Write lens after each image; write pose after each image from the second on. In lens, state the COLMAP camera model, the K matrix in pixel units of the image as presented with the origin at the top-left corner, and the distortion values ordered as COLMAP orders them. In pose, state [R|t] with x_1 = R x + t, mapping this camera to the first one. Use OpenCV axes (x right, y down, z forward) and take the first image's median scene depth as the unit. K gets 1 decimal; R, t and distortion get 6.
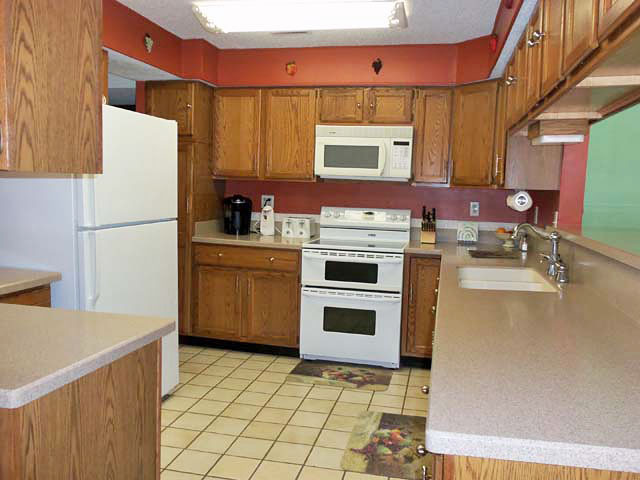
lens RADIAL K [[540.0, 0, 320.0], [0, 540.0, 240.0], [0, 0, 1]] dist [-0.003038, 0.000091]
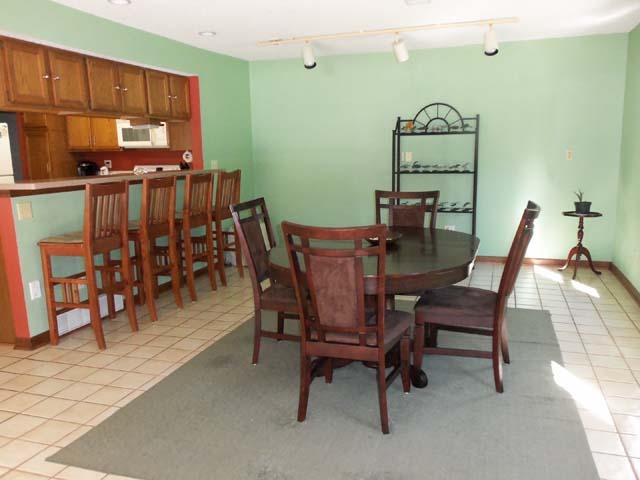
lens RADIAL K [[540.0, 0, 320.0], [0, 540.0, 240.0], [0, 0, 1]] dist [-0.003038, 0.000091]
pose [[0.994131, -0.033631, -0.102827, 0.777785], [0.040518, 0.997020, 0.065639, 0.085270], [0.100313, -0.069420, 0.992531, -0.631461]]
